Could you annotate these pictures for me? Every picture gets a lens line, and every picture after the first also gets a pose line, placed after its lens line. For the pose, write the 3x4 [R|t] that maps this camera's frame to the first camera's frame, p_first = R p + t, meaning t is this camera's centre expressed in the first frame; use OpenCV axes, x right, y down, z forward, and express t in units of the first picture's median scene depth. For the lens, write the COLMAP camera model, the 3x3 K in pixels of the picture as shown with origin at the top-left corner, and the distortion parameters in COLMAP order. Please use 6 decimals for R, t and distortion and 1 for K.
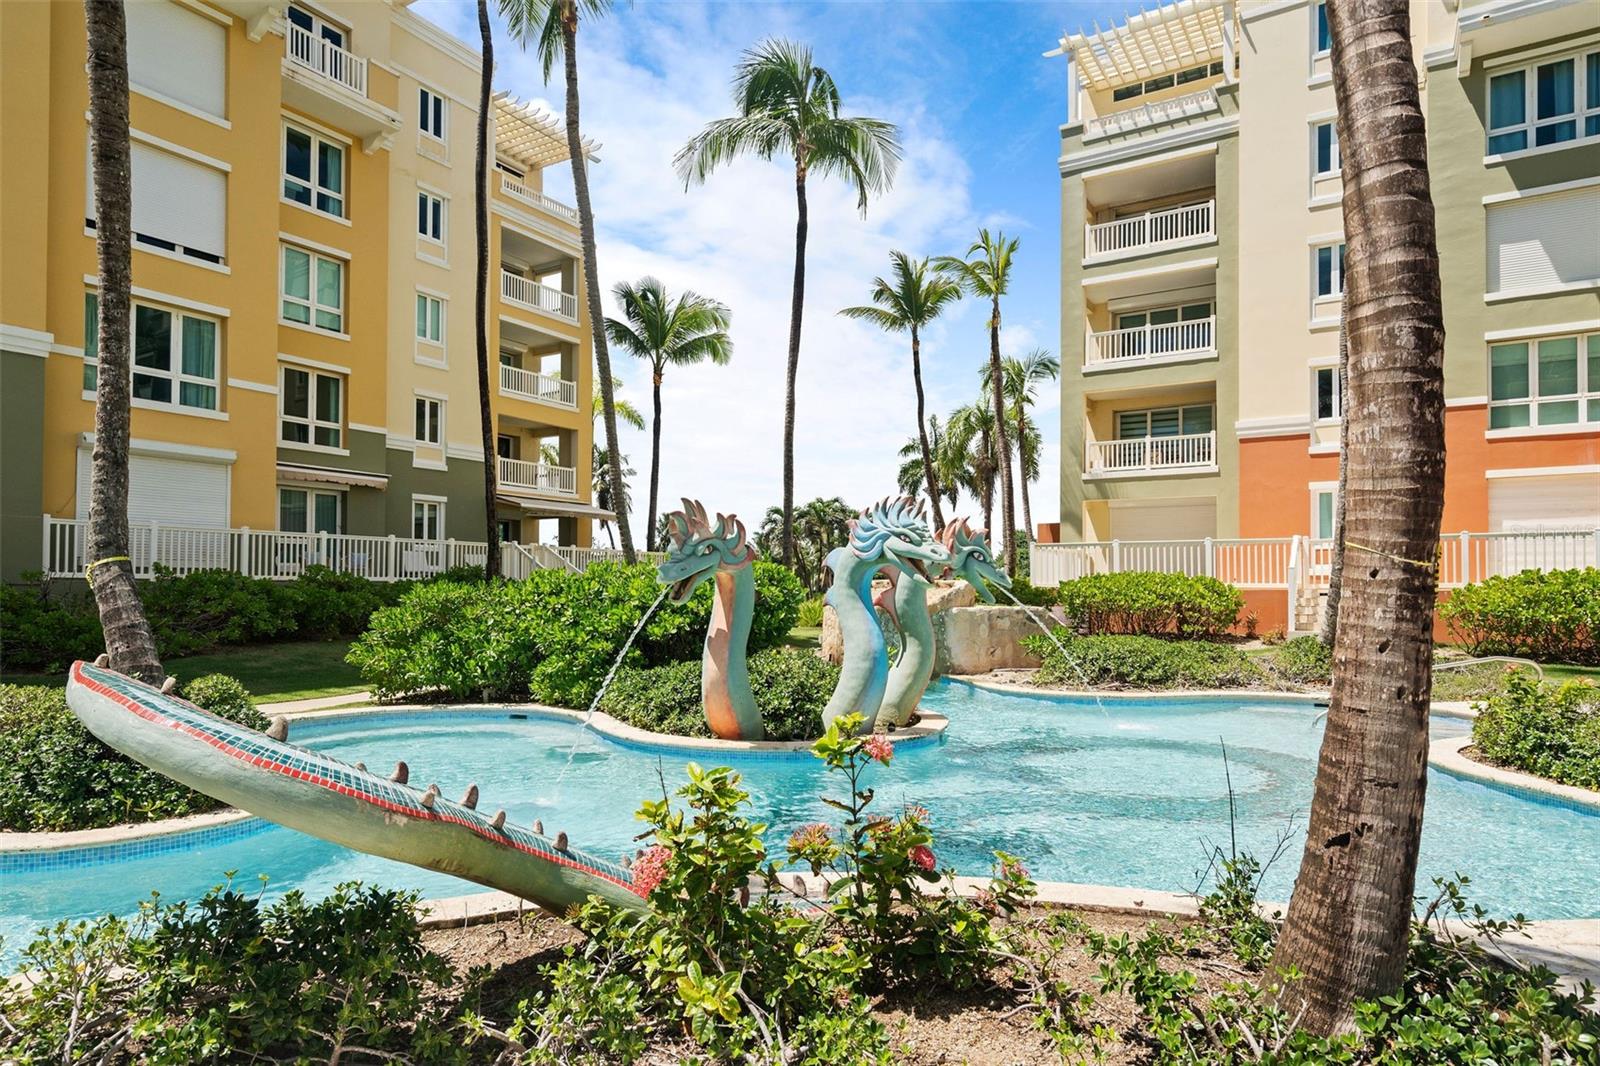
lens RADIAL K [[917.1, 0, 803.0], [0, 917.1, 573.1], [0, 0, 1]] dist [0.004208, 0.000839]
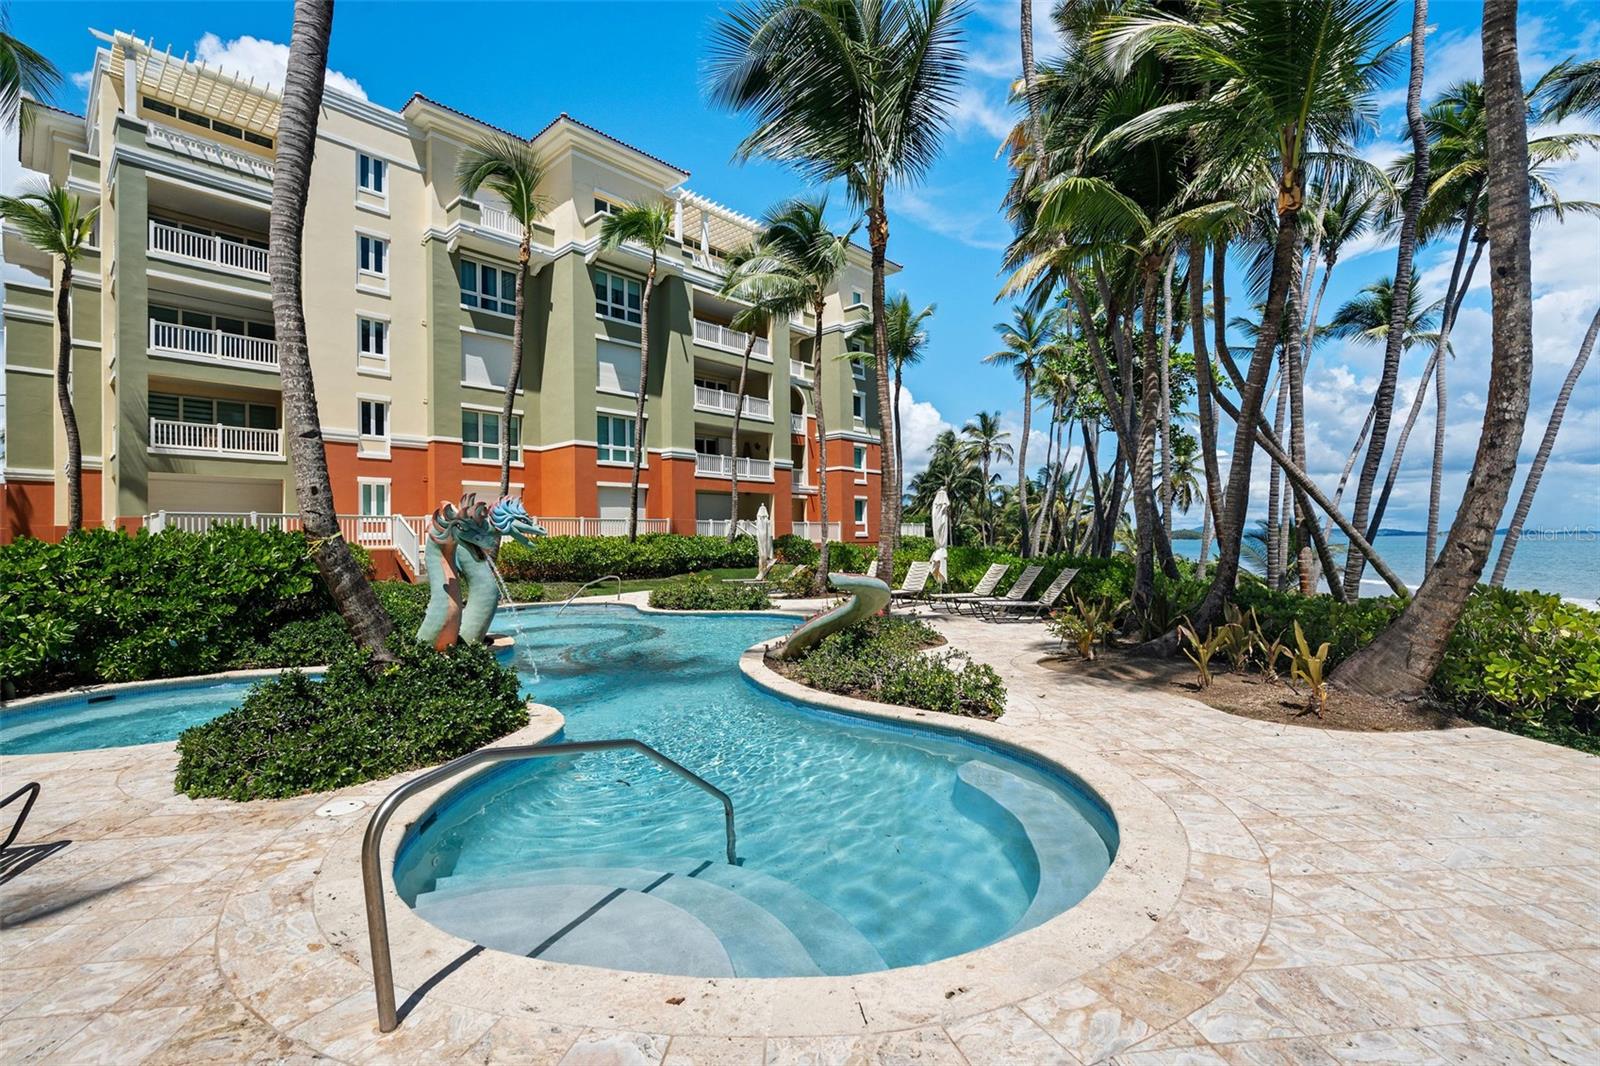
lens RADIAL K [[731.8, 0, 795.8], [0, 731.8, 536.6], [0, 0, 1]] dist [-0.003734, 0.000472]
pose [[0.181574, 0.001046, 0.983377, -0.451447], [-0.002209, 0.999997, -0.000656, -0.003340], [-0.983375, -0.002054, 0.181576, 0.093961]]
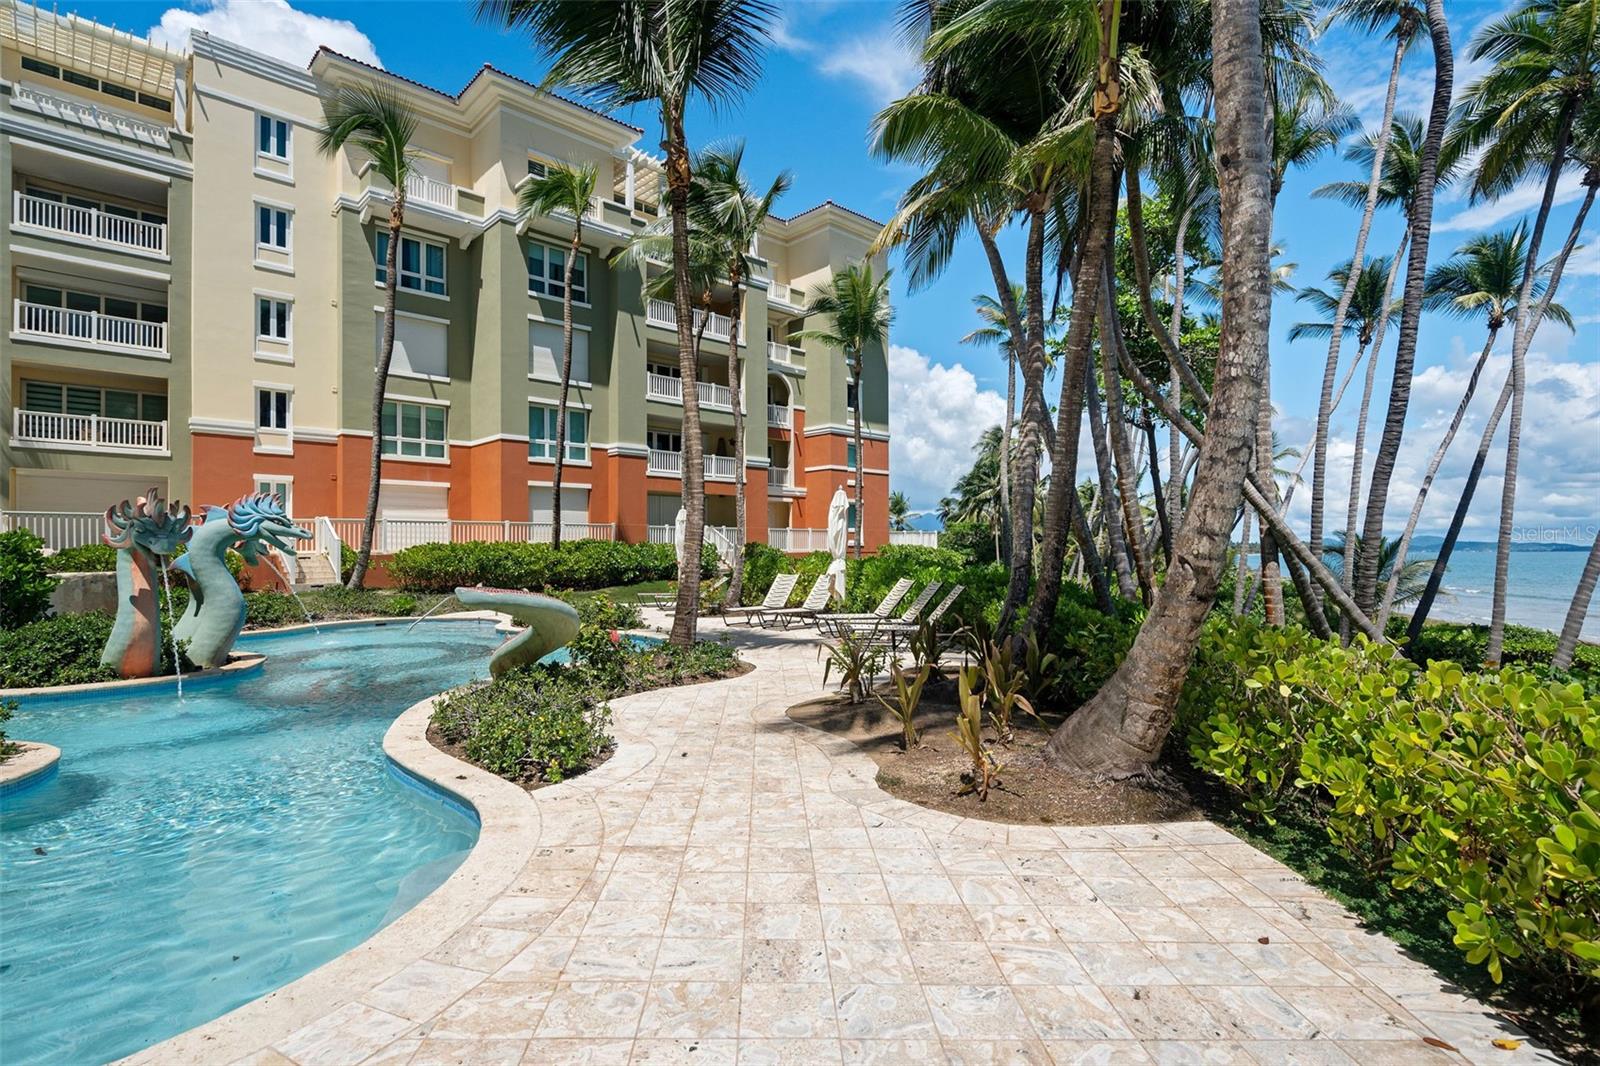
lens RADIAL K [[810.8, 0, 804.4], [0, 810.8, 545.9], [0, 0, 1]] dist [0.002488, -0.000618]
pose [[0.247960, 0.002564, 0.968767, -0.368097], [-0.010503, 0.999945, 0.000042, -0.003218], [-0.968713, -0.010186, 0.247974, -0.056779]]
